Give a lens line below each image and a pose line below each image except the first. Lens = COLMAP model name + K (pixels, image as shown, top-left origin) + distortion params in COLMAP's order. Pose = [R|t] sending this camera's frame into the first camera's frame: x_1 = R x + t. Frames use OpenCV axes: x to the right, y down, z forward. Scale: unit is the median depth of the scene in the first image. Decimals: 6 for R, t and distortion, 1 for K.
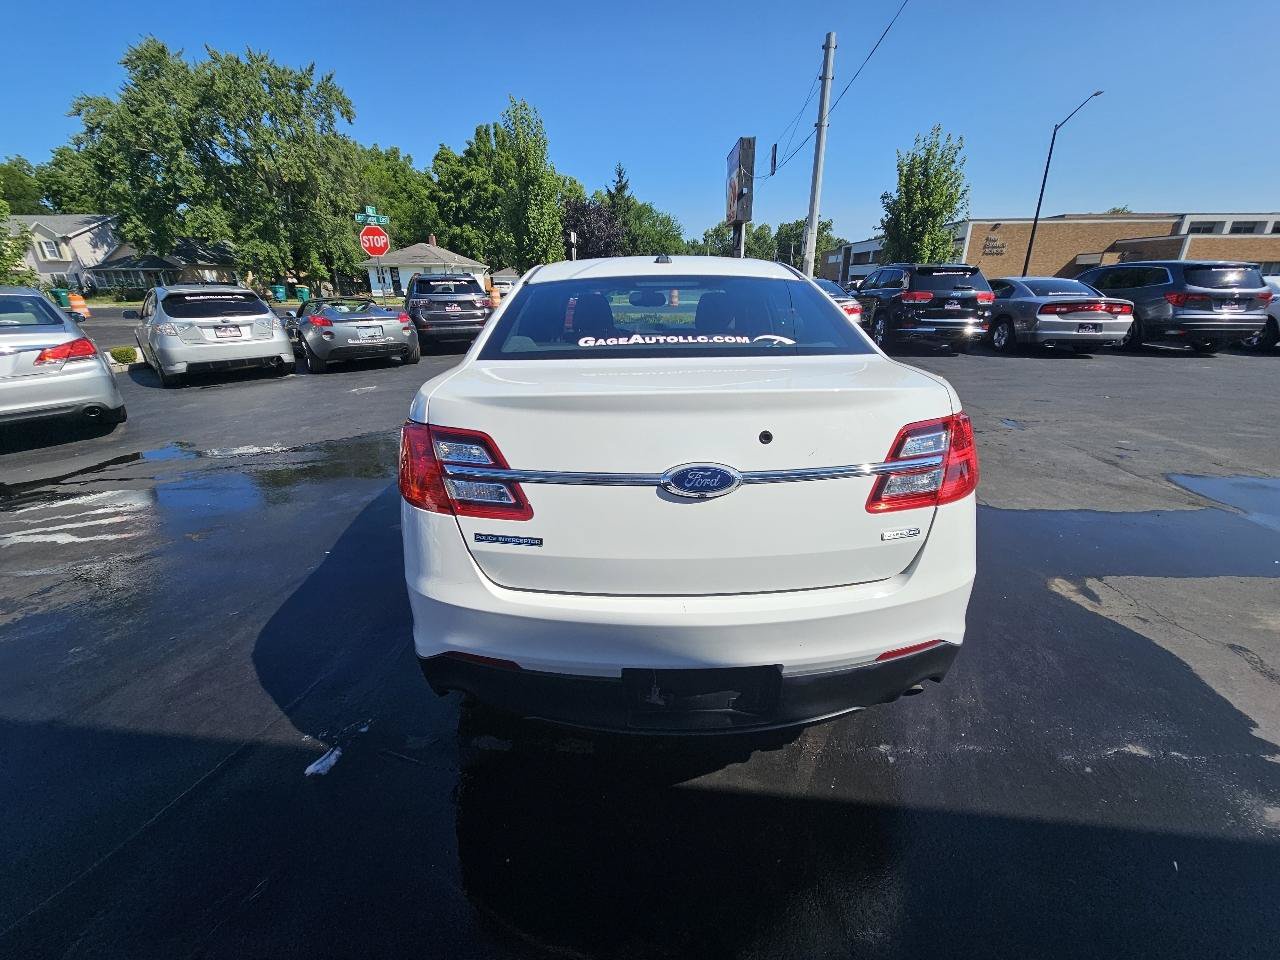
lens RADIAL K [[522.6, 0, 640.3], [0, 522.6, 479.9], [0, 0, 1]] dist [0.003052, -0.002208]
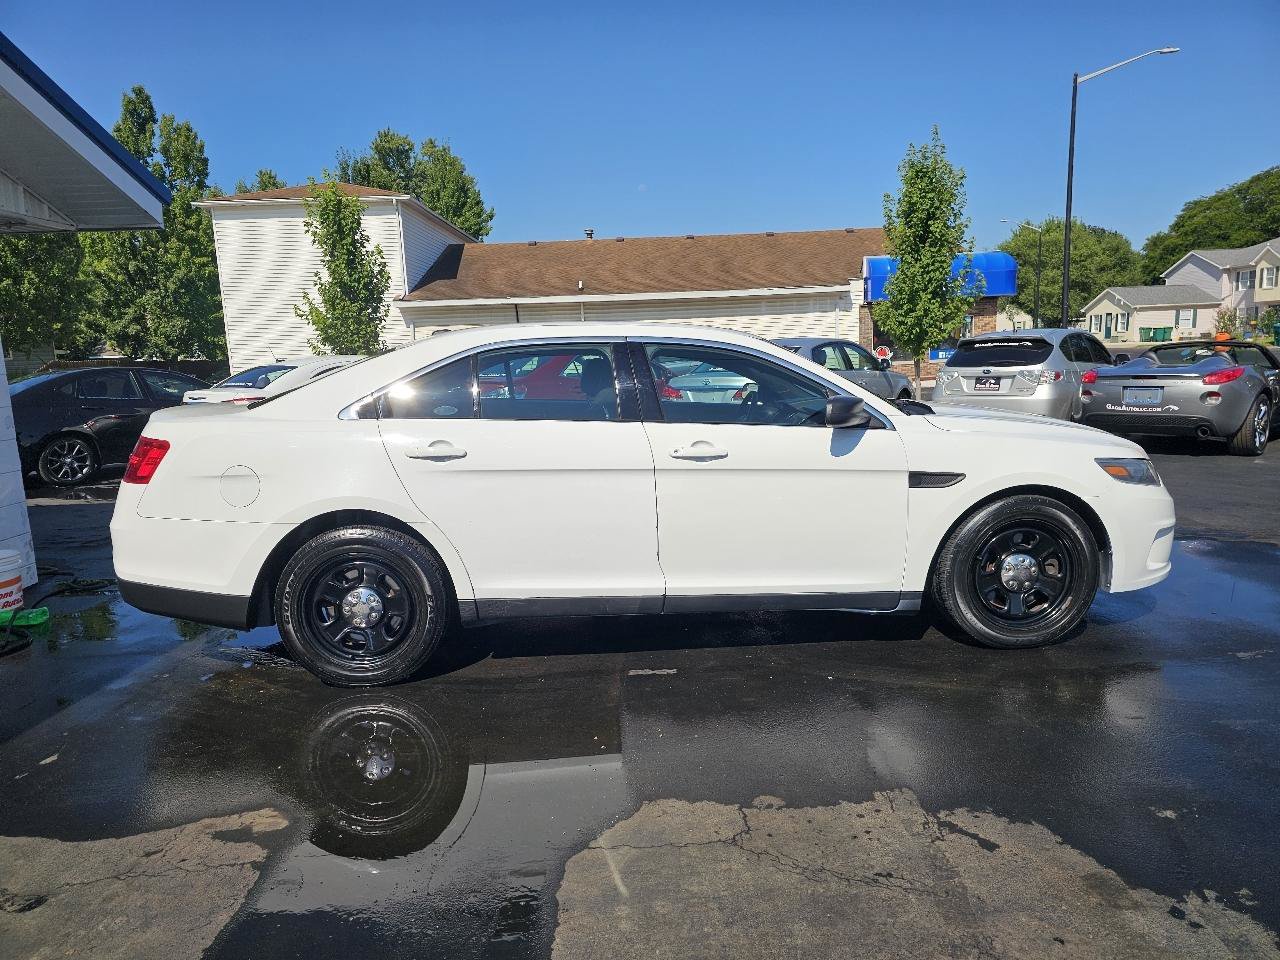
lens RADIAL K [[864.1, 0, 633.4], [0, 864.1, 483.3], [0, 0, 1]] dist [0.056894, -0.048120]
pose [[0.018366, 0.161074, -0.986772, 0.457431], [-0.317712, 0.936725, 0.146991, -0.119854], [0.948009, 0.310809, 0.068379, 0.312807]]
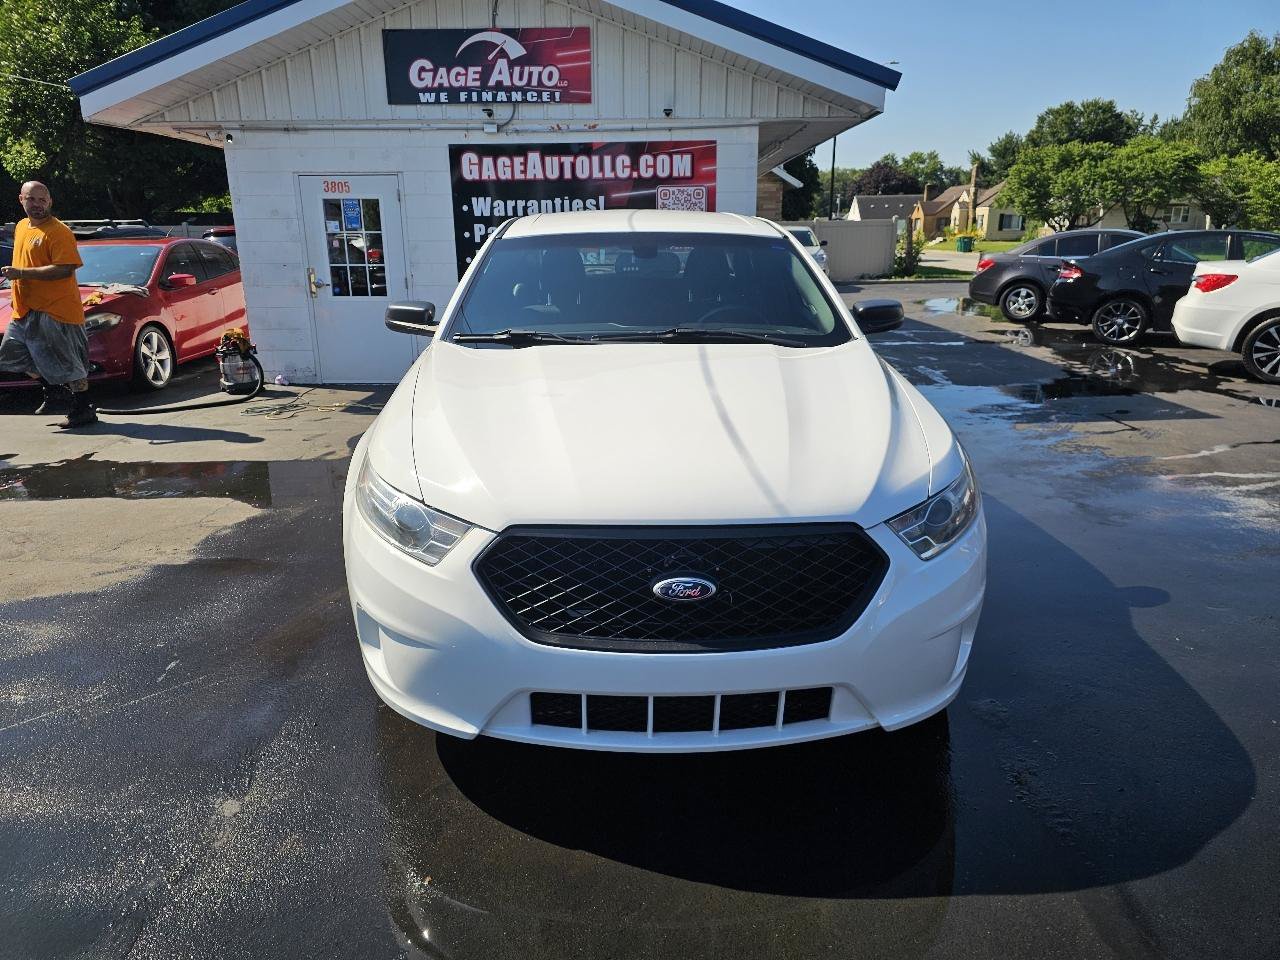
lens RADIAL K [[864.1, 0, 639.6], [0, 864.1, 479.2], [0, 0, 1]] dist [0.056894, -0.048120]
pose [[-0.999642, 0.019586, -0.018213, 0.010392], [0.004886, 0.803238, 0.595639, -0.272390], [0.026295, 0.595337, -0.803046, 0.718633]]
